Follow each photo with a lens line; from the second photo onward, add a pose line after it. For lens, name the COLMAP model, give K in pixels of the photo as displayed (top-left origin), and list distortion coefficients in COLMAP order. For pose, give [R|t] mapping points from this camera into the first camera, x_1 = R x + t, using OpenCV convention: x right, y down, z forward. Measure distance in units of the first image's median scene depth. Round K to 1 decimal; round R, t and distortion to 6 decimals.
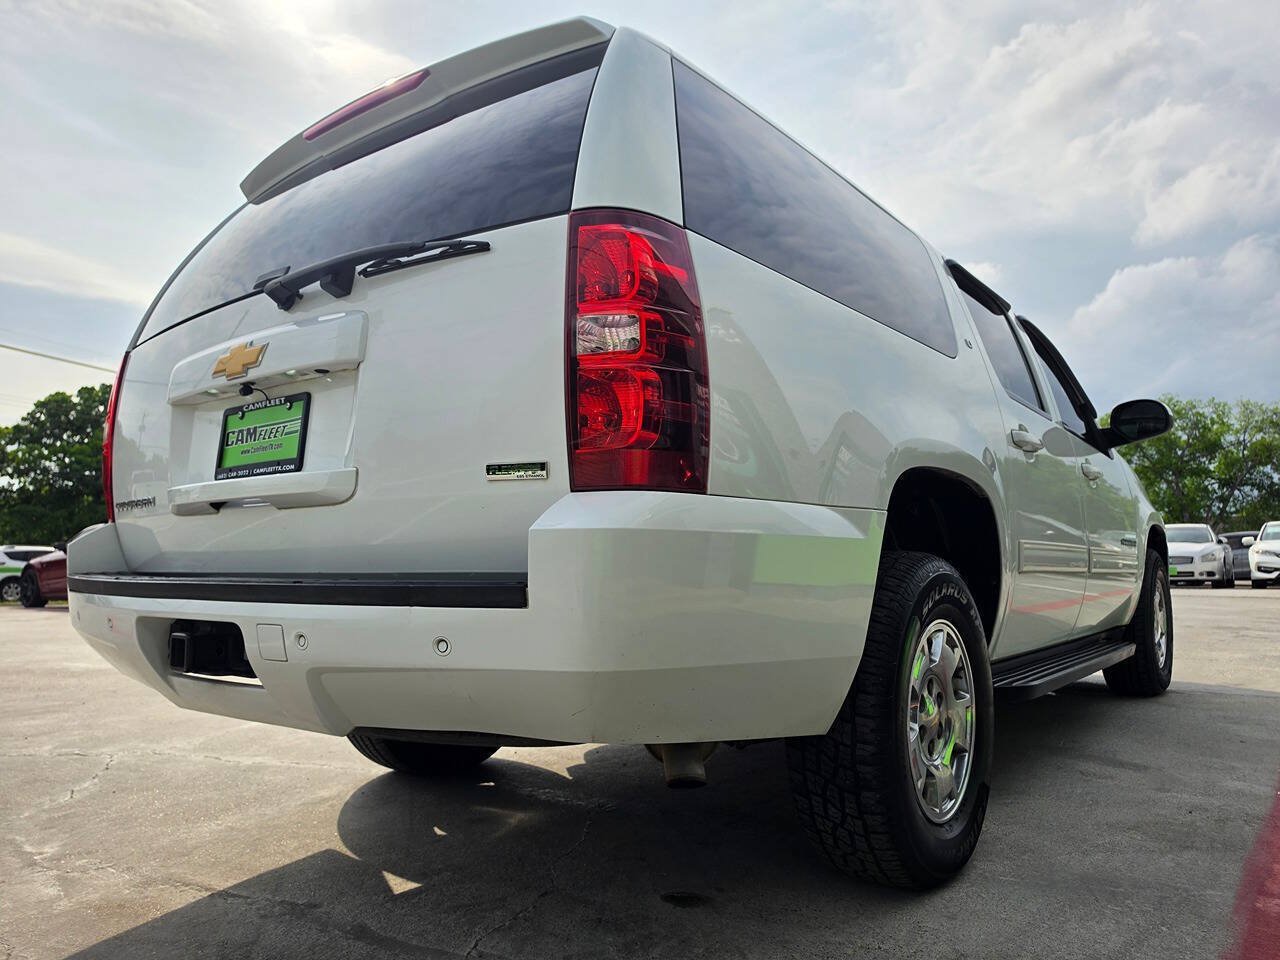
lens RADIAL K [[897.5, 0, 641.7], [0, 897.5, 483.5], [0, 0, 1]] dist [0.013025, -0.016664]
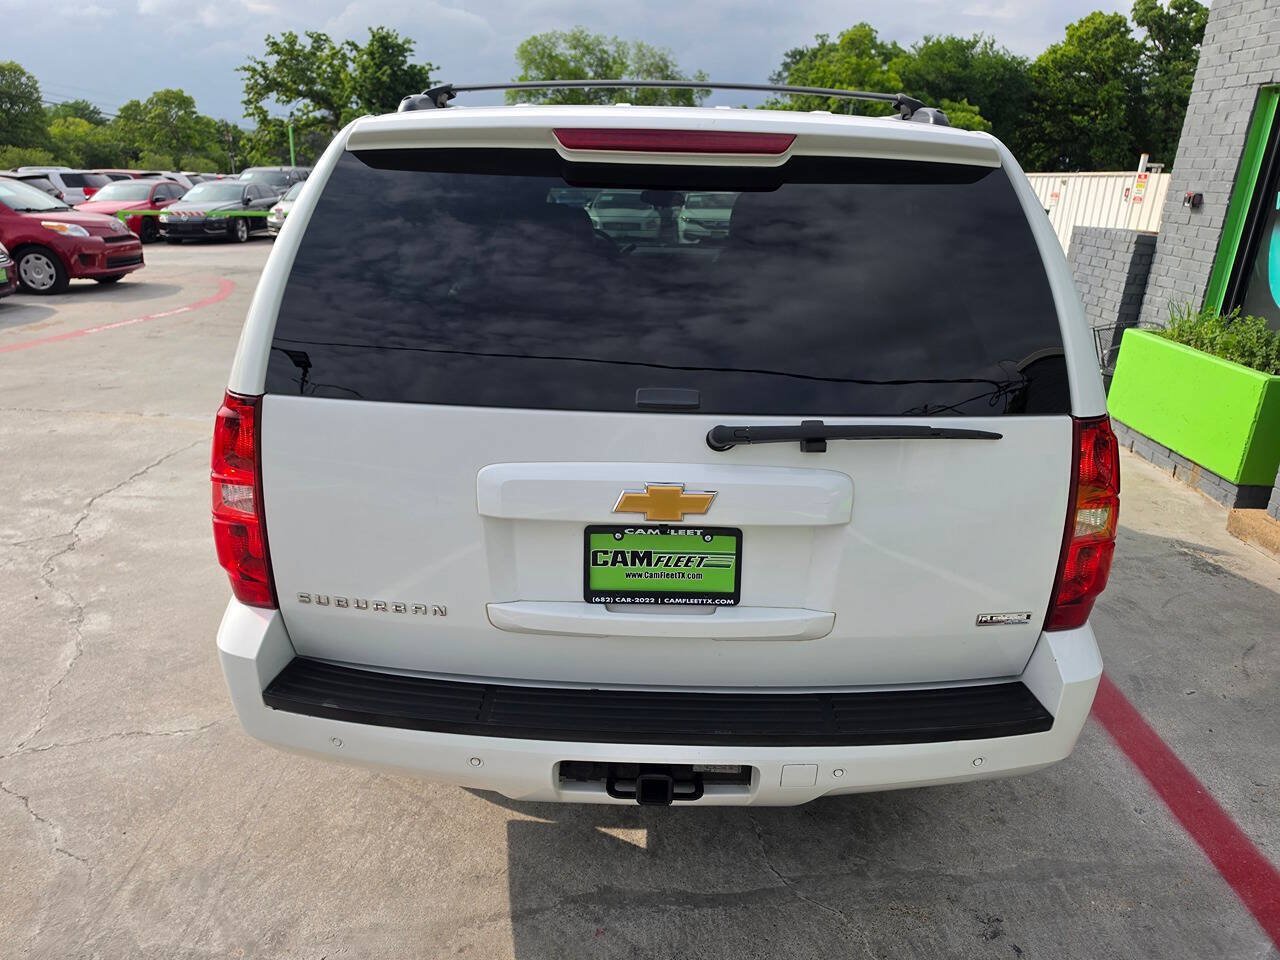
lens RADIAL K [[900.7, 0, 643.4], [0, 900.7, 484.1], [0, 0, 1]] dist [0.003282, -0.002712]
pose [[0.808458, -0.168099, 0.564038, -0.925119], [-0.074783, 0.921238, 0.381743, -0.475528], [-0.583784, -0.350804, 0.732211, 0.314056]]
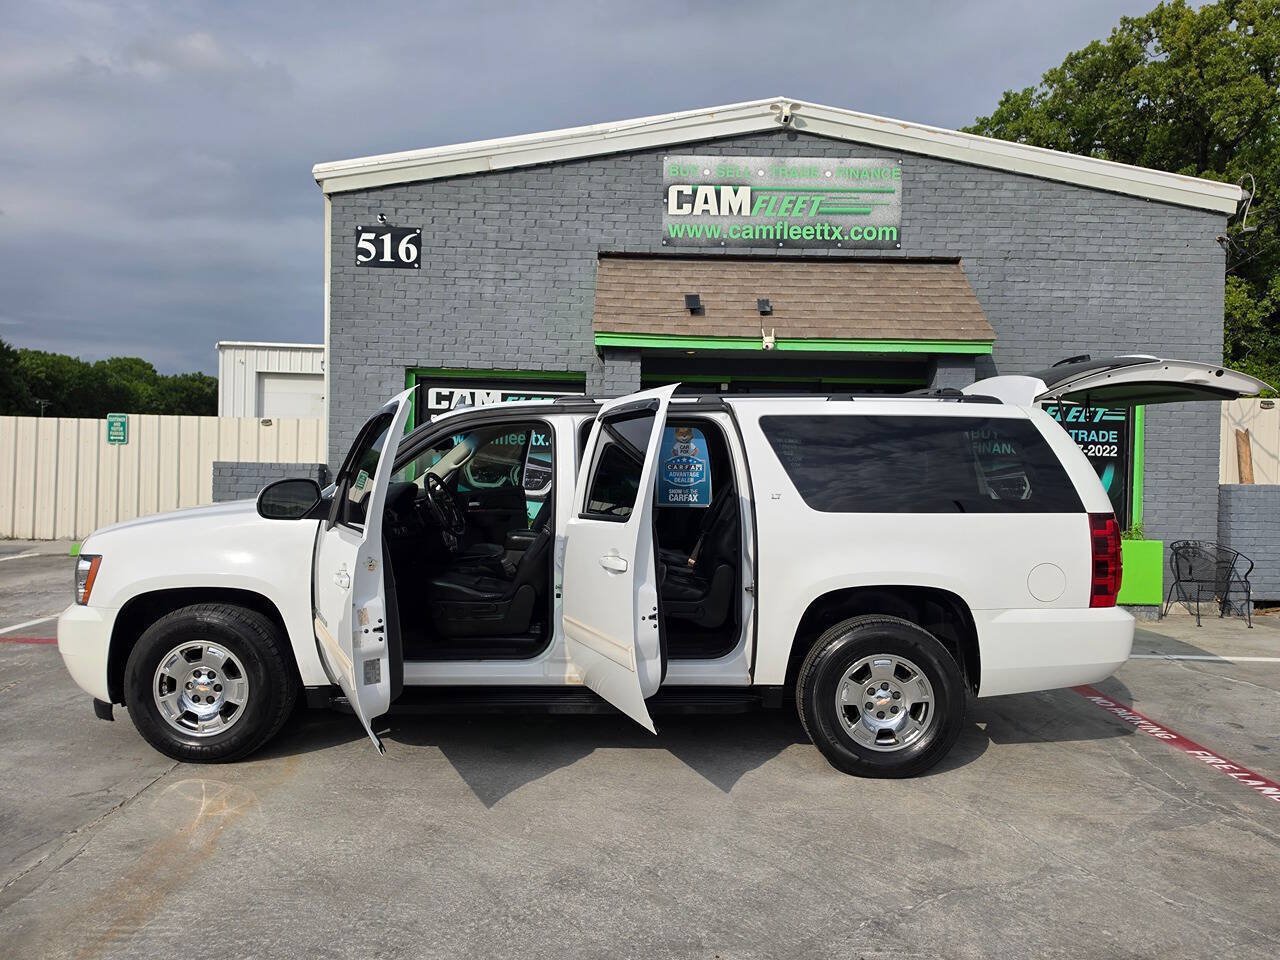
lens RADIAL K [[901.4, 0, 635.6], [0, 901.4, 491.7], [0, 0, 1]] dist [0.011335, -0.010157]
pose [[-0.587313, -0.045582, 0.808075, -1.897645], [-0.070449, 0.997503, 0.005065, -0.158385], [-0.806288, -0.053954, -0.589057, 3.632613]]
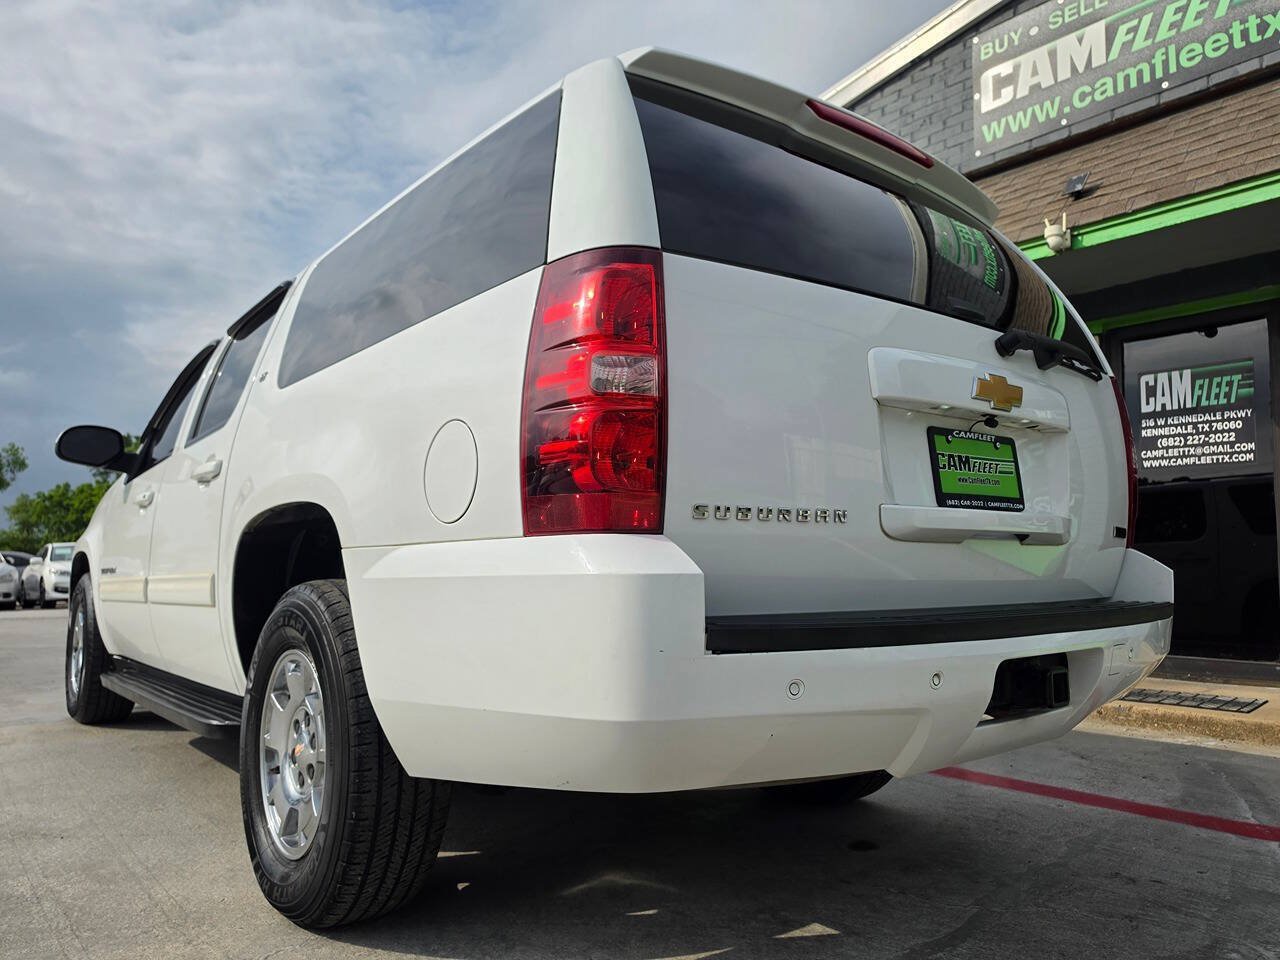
lens RADIAL K [[901.4, 0, 631.4], [0, 901.4, 480.8], [0, 0, 1]] dist [0.011335, -0.010157]
pose [[0.253147, 0.096237, 0.962629, -1.413627], [-0.072853, 0.994111, -0.080226, 0.066854], [-0.964681, -0.049822, 0.258668, 1.055147]]
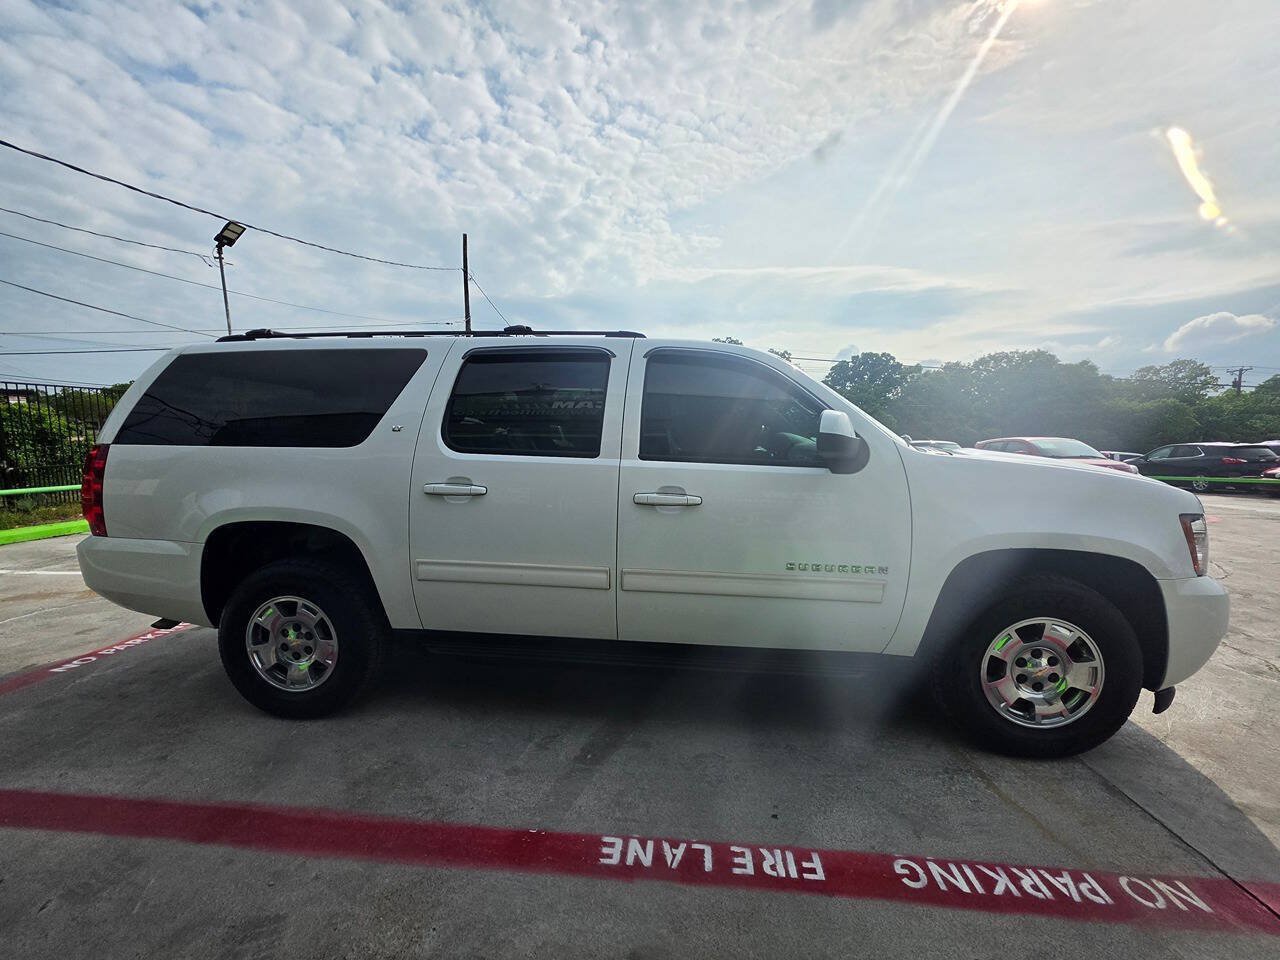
lens RADIAL K [[512.1, 0, 645.0], [0, 512.1, 481.9], [0, 0, 1]] dist [-0.004339, 0.002255]
pose [[0.523698, 0.067473, -0.849228, 1.886539], [0.064440, 0.990865, 0.118465, -0.197296], [0.849463, -0.116764, 0.514566, 1.260487]]
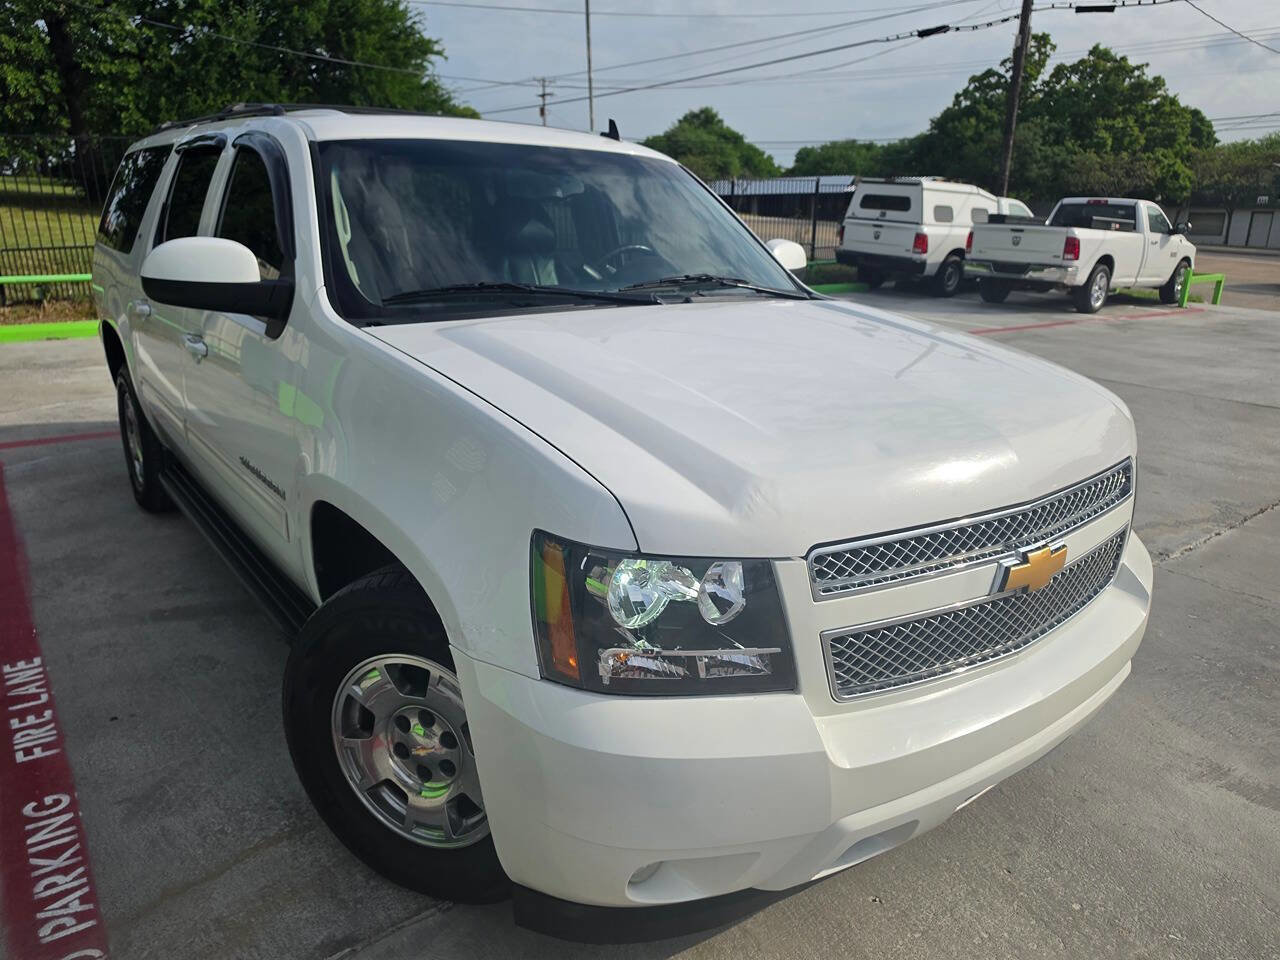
lens RADIAL K [[897.5, 0, 630.8], [0, 897.5, 489.2], [0, 0, 1]] dist [0.013025, -0.016664]
pose [[-0.282260, 0.277902, -0.918205, 2.241573], [0.045936, 0.959940, 0.276413, -0.173497], [0.958238, 0.035841, -0.283719, 3.066791]]
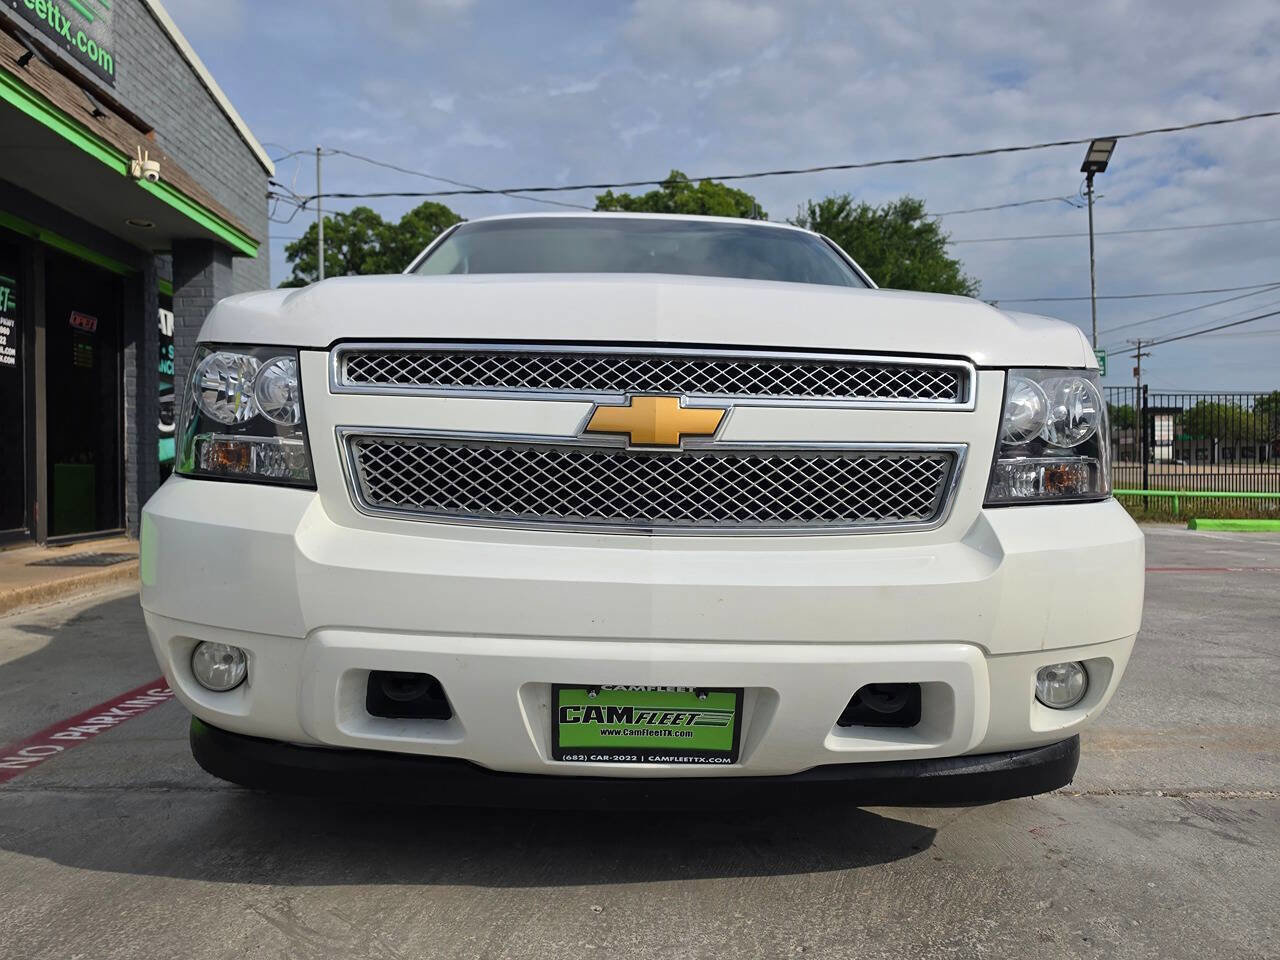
lens RADIAL K [[897.5, 0, 639.5], [0, 897.5, 472.0], [0, 0, 1]] dist [0.013025, -0.016664]
pose [[-0.784979, -0.012920, -0.619388, 1.792961], [0.023952, 0.998402, -0.051182, 0.254846], [0.619059, -0.055012, -0.783415, 3.788786]]
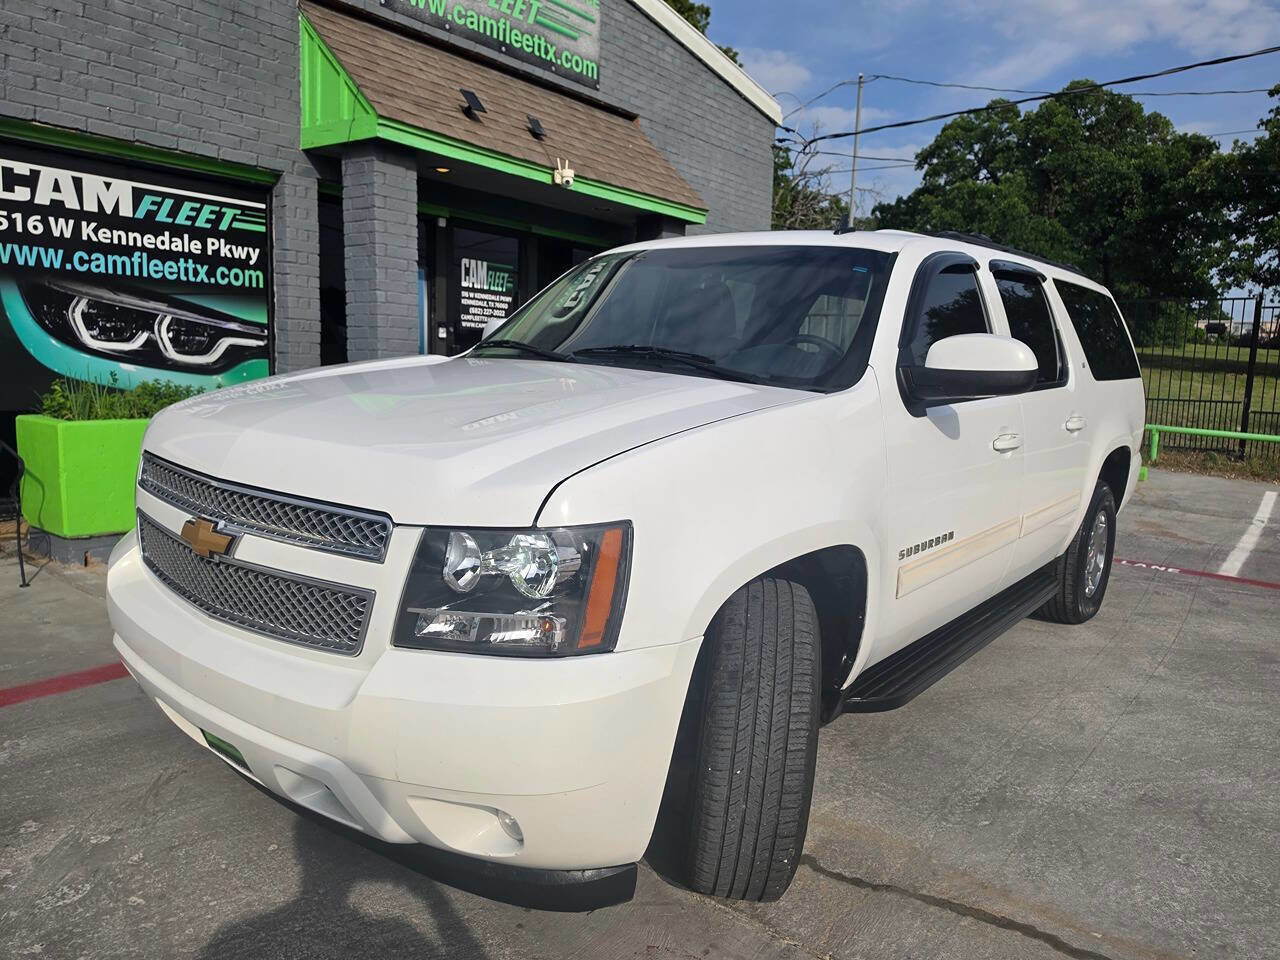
lens RADIAL K [[897.5, 0, 646.1], [0, 897.5, 492.3], [0, 0, 1]] dist [0.013025, -0.016664]
pose [[-0.997966, -0.056682, 0.029177, 0.764084], [-0.053711, 0.994111, 0.094121, -0.007781], [-0.034340, 0.092362, -0.995133, 4.243235]]
